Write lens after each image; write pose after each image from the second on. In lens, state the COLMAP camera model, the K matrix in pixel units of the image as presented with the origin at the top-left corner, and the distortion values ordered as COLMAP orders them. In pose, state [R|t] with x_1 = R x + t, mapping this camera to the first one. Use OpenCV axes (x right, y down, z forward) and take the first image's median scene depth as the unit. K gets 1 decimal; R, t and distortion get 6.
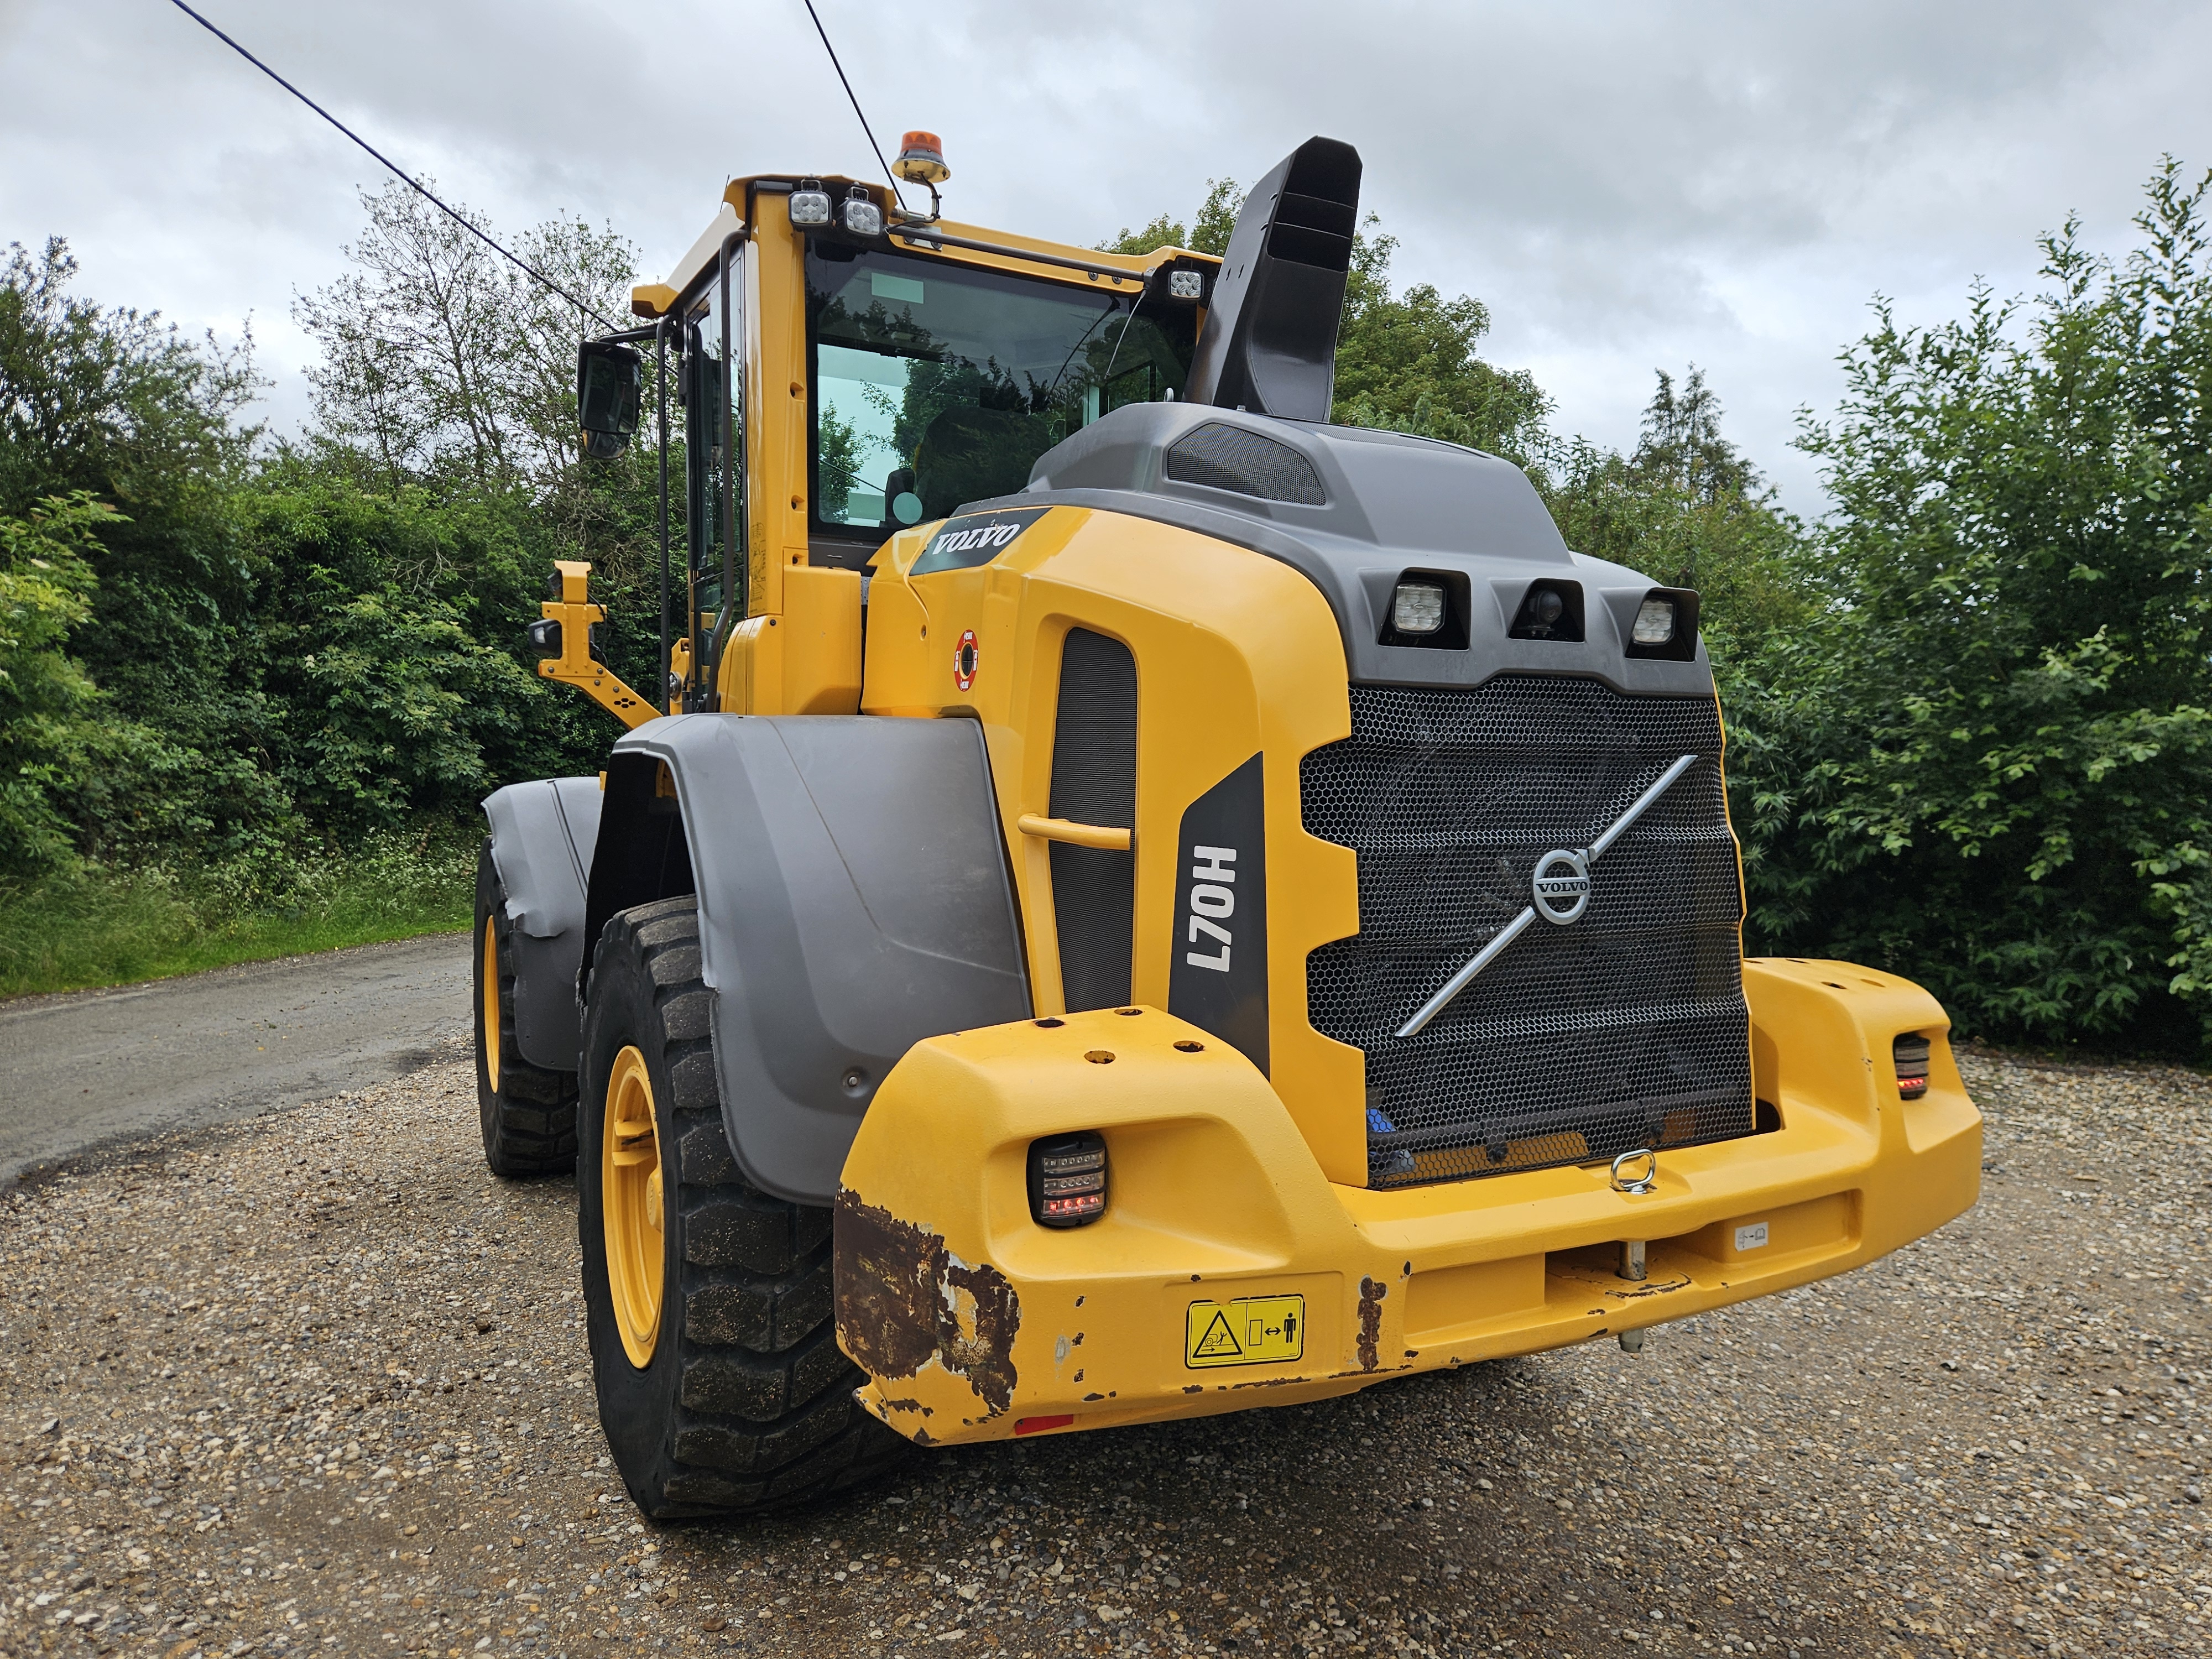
lens RADIAL K [[1524.7, 0, 1110.2], [0, 1524.7, 811.5], [0, 0, 1]] dist [0.054449, -0.036746]
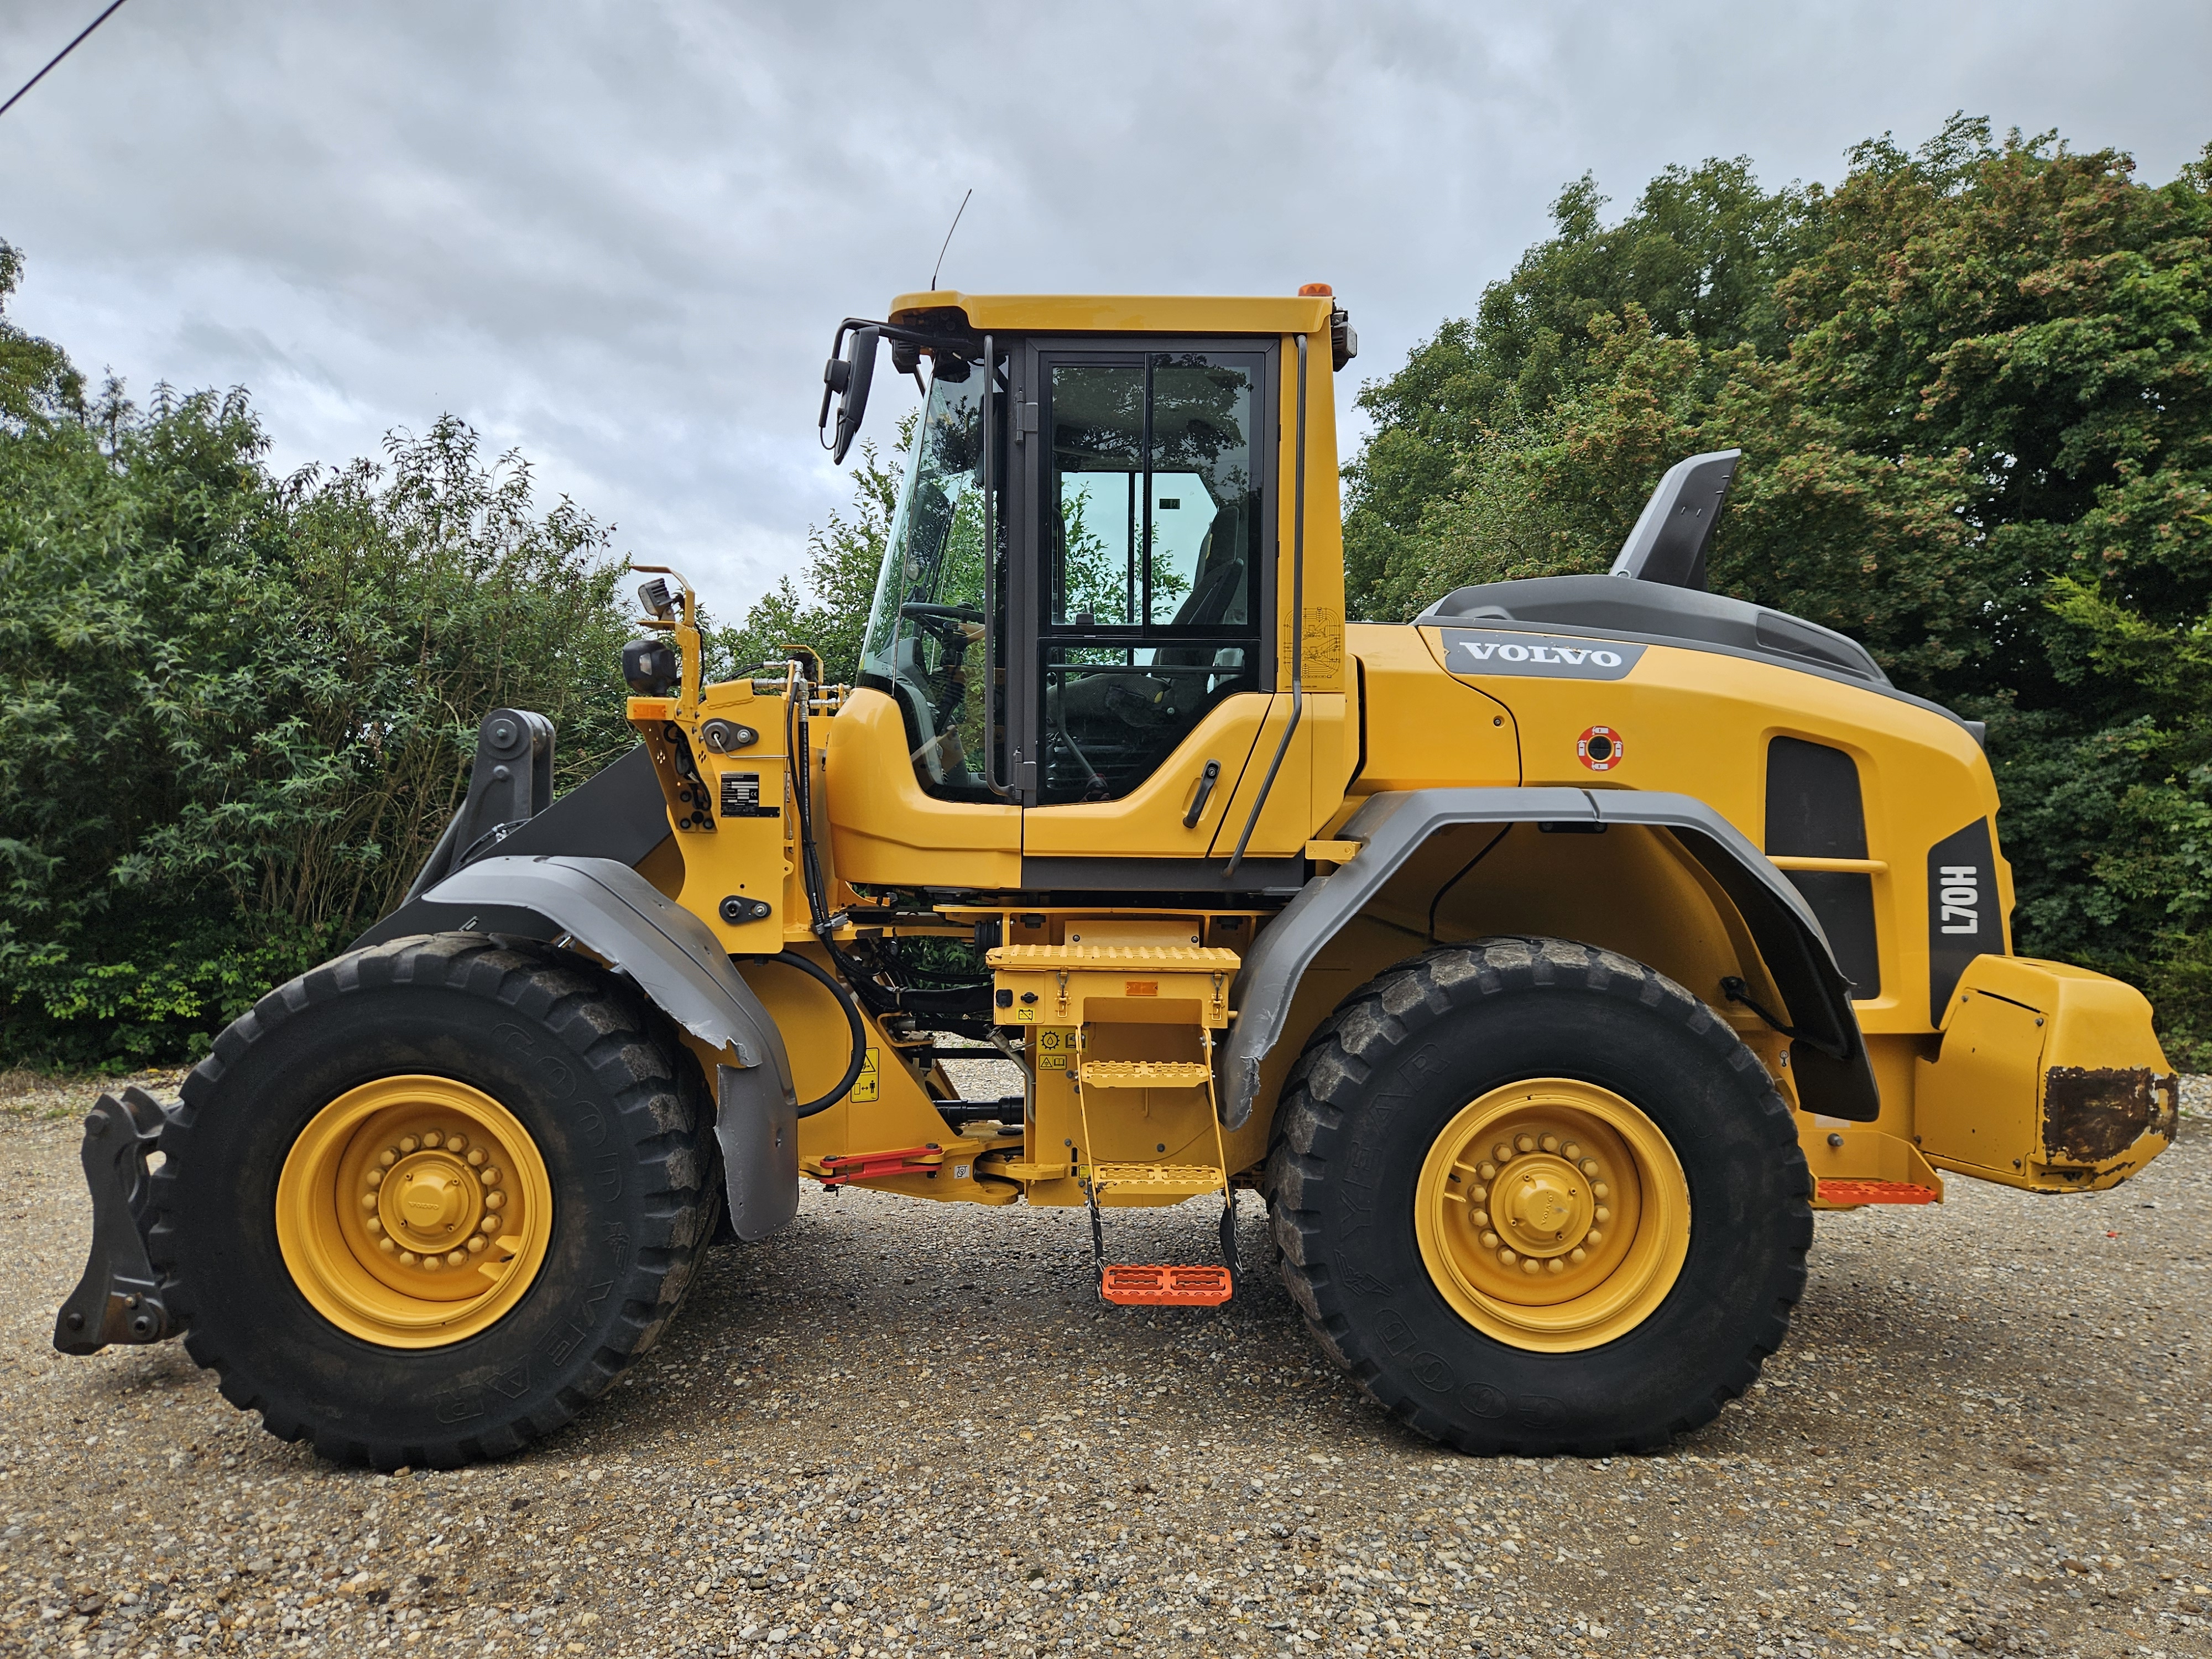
lens RADIAL K [[1524.7, 0, 1119.0], [0, 1524.7, 819.3], [0, 0, 1]] dist [0.054449, -0.036746]
pose [[0.440816, -0.009770, 0.897544, -1.998370], [0.033652, 0.999418, -0.005649, -0.056054], [-0.896966, 0.032694, 0.440888, 1.057844]]
